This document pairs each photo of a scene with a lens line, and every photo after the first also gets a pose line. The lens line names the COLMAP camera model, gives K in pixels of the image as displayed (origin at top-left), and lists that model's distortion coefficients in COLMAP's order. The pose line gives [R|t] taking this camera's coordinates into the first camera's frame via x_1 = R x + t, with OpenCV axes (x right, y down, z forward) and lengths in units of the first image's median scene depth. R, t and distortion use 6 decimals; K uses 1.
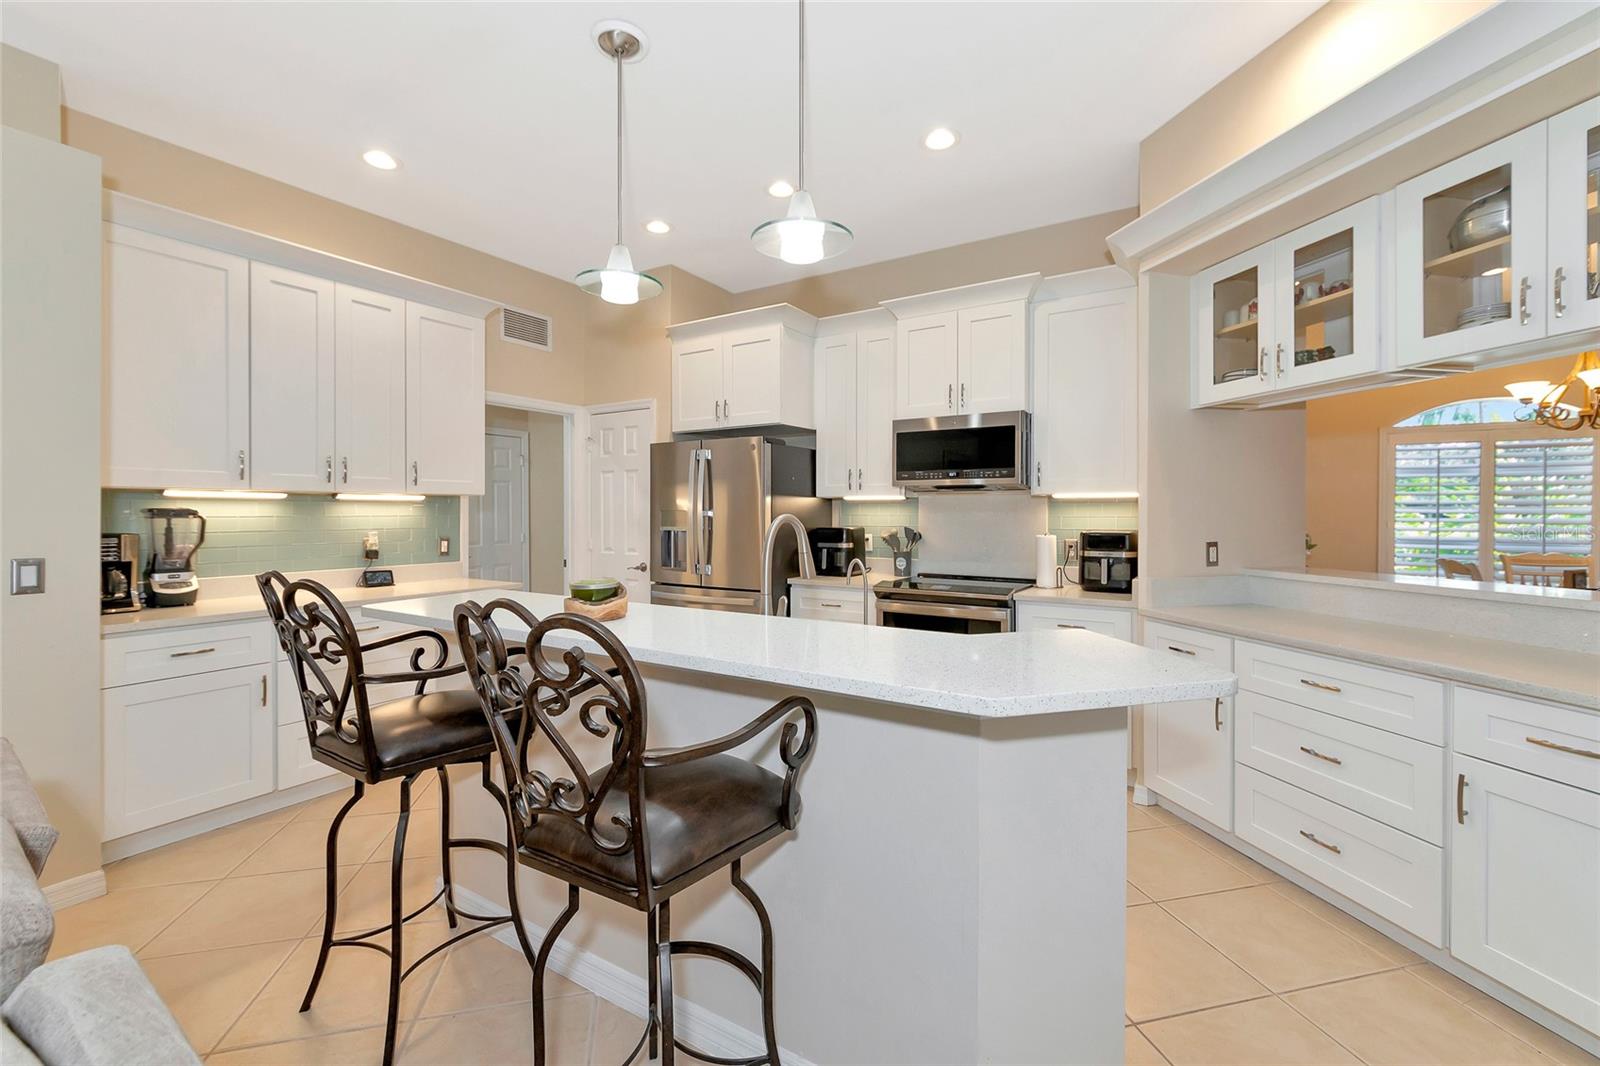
lens RADIAL K [[689.6, 0, 807.3], [0, 689.6, 509.4], [0, 0, 1]] dist [0.001707, 0.000736]
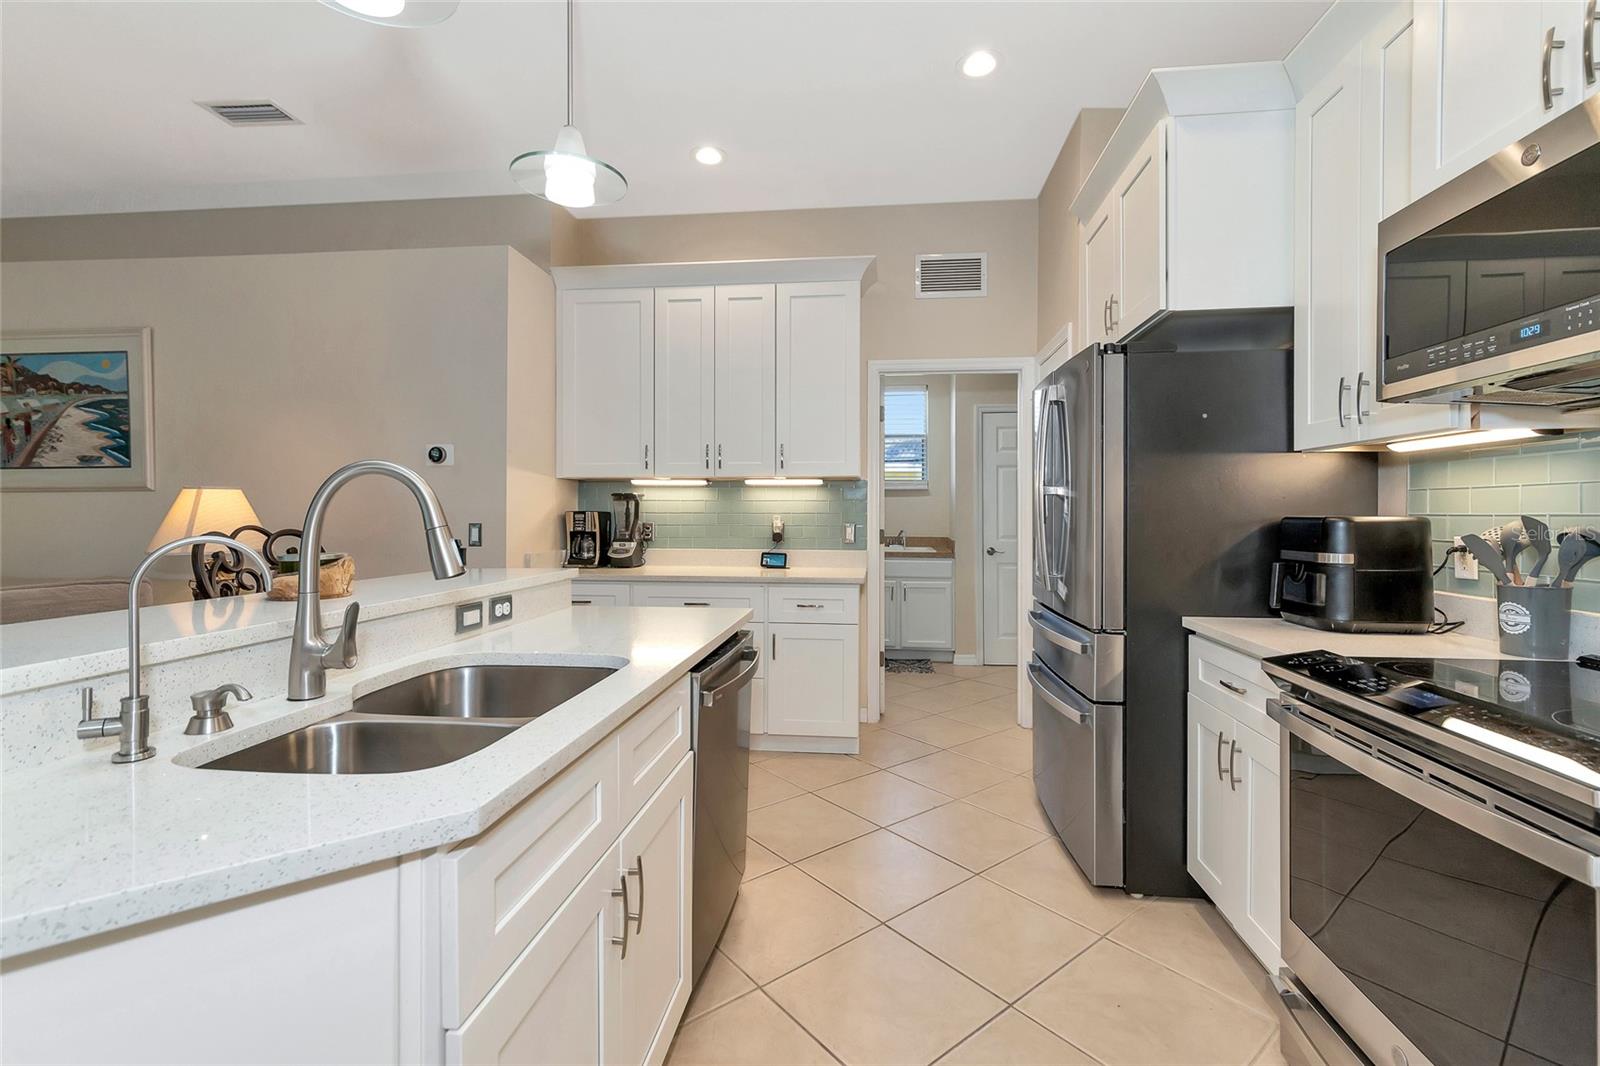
lens RADIAL K [[705.8, 0, 796.7], [0, 705.8, 523.2], [0, 0, 1]] dist [0.024140, 0.002605]
pose [[0.430599, 0.015047, -0.902418, 0.437259], [-0.001540, 0.999872, 0.015937, 0.033135], [0.902542, -0.005472, 0.430567, 0.707800]]
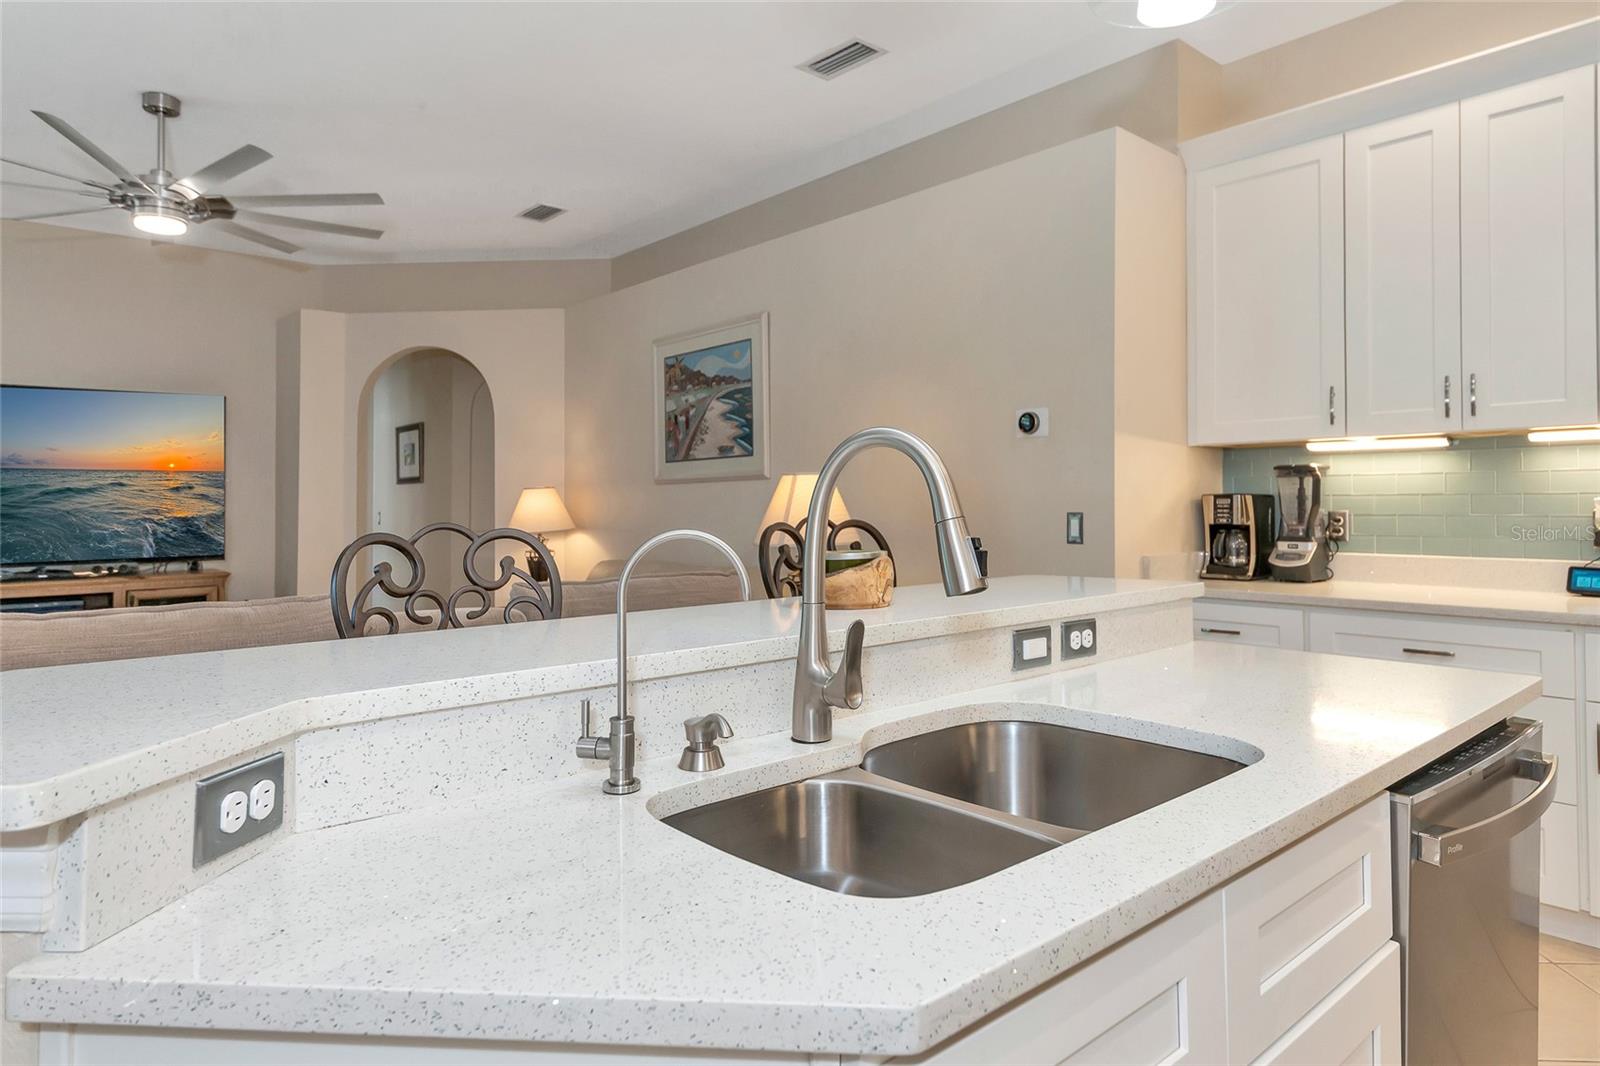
lens RADIAL K [[972.8, 0, 811.3], [0, 972.8, 491.3], [0, 0, 1]] dist [0.002455, 0.000663]
pose [[-0.266402, -0.005803, -0.963844, 0.377158], [0.010699, 0.999902, -0.008977, 0.034150], [0.963803, -0.012704, -0.266314, 0.738730]]
